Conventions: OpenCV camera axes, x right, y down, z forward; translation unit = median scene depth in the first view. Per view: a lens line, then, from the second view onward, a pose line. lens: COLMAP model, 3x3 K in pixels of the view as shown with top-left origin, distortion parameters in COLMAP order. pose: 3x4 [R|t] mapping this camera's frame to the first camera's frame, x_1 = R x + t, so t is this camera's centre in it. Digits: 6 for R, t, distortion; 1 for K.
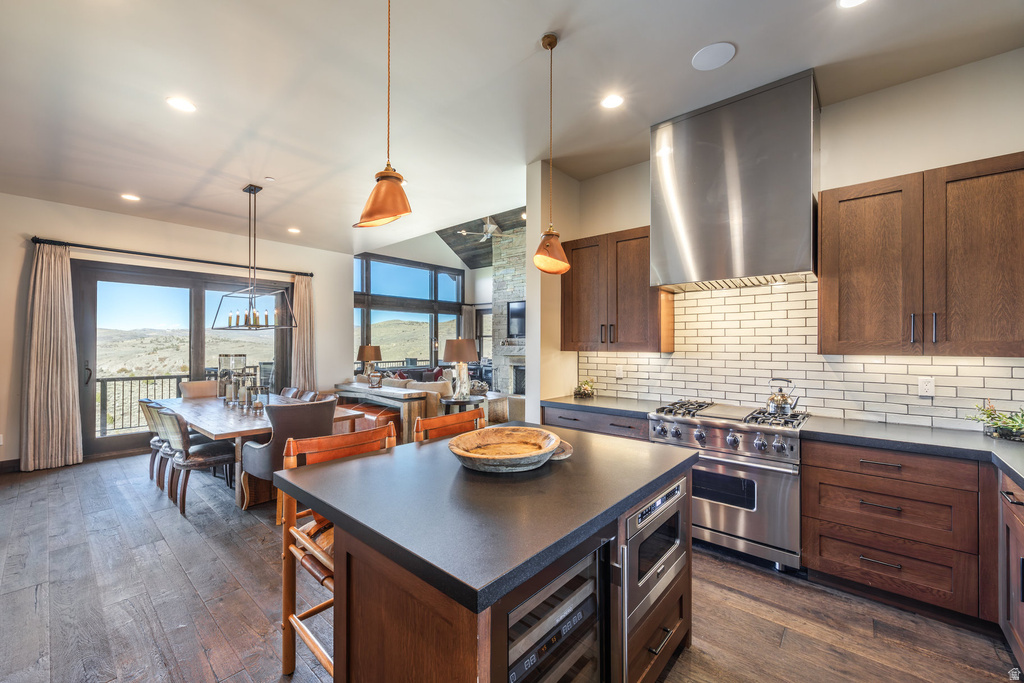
lens RADIAL K [[414.1, 0, 535.3], [0, 414.1, 343.5], [0, 0, 1]] dist [0.001718, -0.000336]
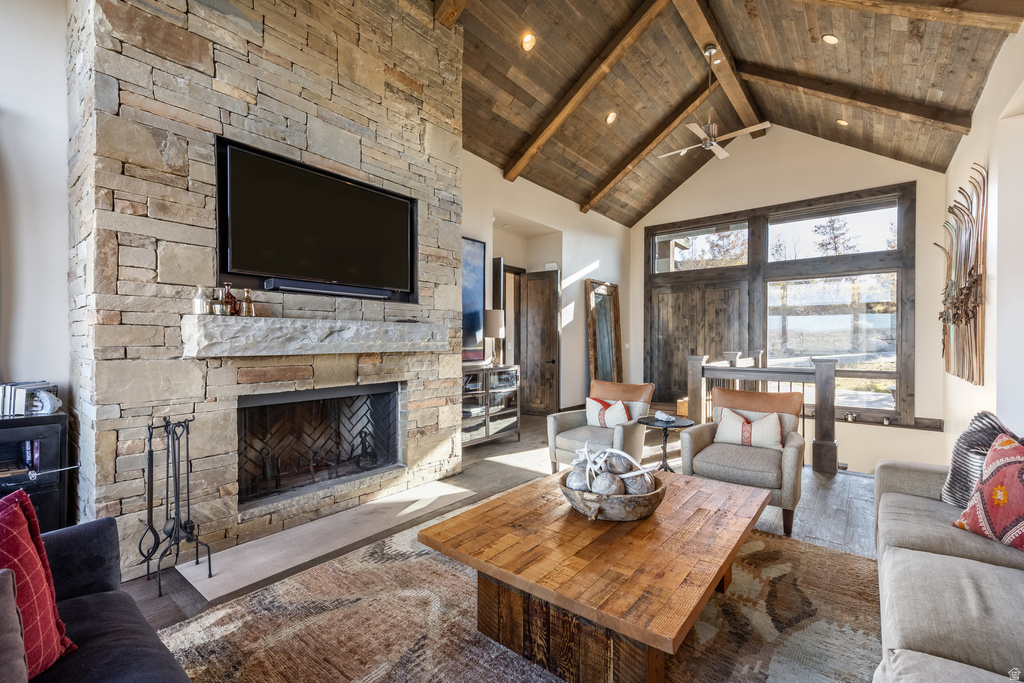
lens RADIAL K [[414.1, 0, 519.5], [0, 414.1, 344.5], [0, 0, 1]] dist [0.001718, -0.000336]
pose [[0.017008, -0.013454, 0.999765, -0.267105], [-0.007792, 0.999877, 0.013588, 0.014356], [-0.999825, -0.008021, 0.016901, 0.715405]]
